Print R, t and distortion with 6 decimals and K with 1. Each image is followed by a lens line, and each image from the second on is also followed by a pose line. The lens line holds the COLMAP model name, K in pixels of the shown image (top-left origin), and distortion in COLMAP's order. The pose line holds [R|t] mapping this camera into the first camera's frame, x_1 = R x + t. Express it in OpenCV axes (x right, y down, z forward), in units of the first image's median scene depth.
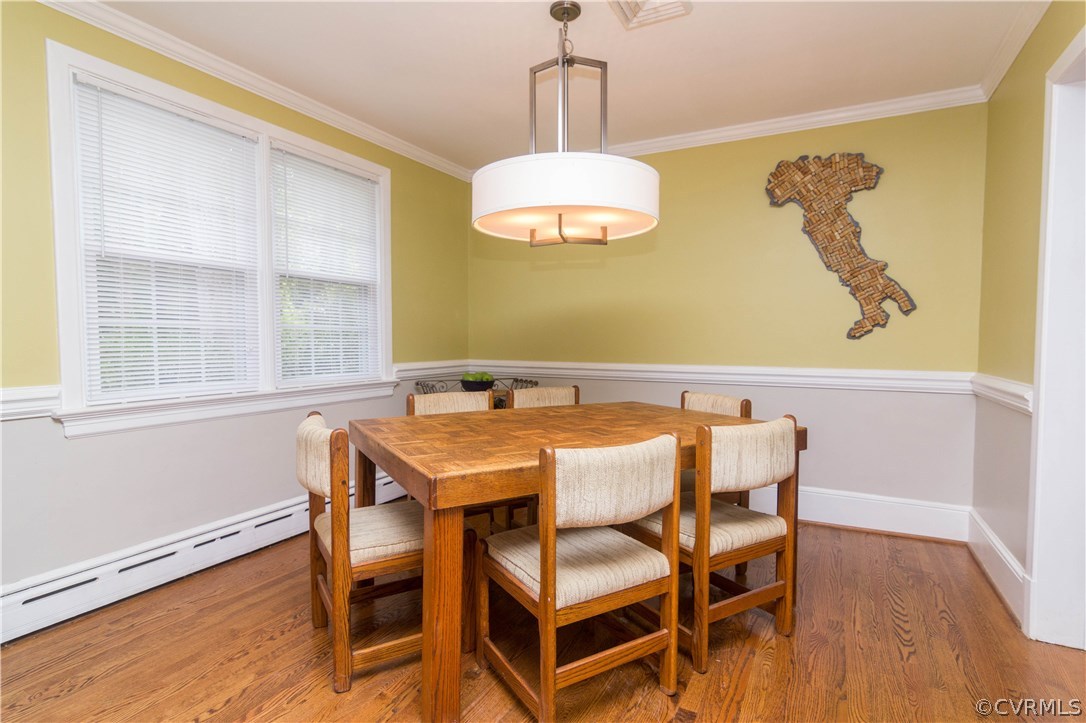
lens RADIAL K [[537.4, 0, 543.0], [0, 537.4, 361.5], [0, 0, 1]] dist [-0.001189, 0.000830]
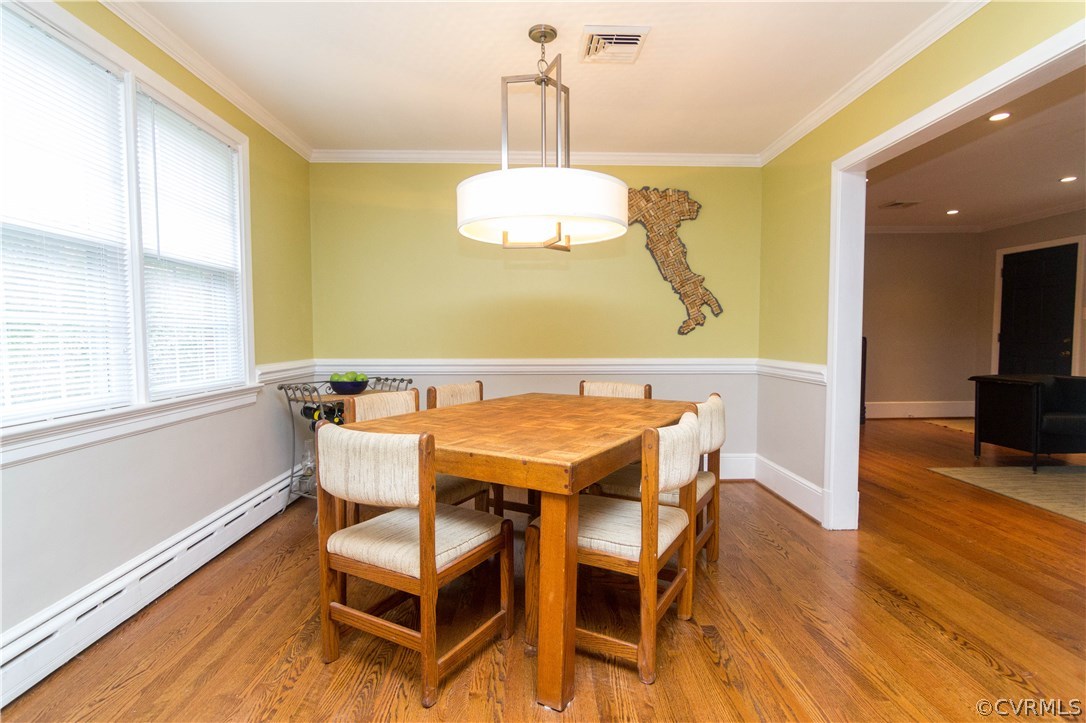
lens RADIAL K [[537.4, 0, 543.0], [0, 537.4, 361.5], [0, 0, 1]] dist [-0.001189, 0.000830]
pose [[0.875299, -0.027890, 0.482777, -0.347949], [0.023770, 0.999610, 0.014652, -0.004861], [-0.482997, -0.001349, 0.875621, 0.034210]]
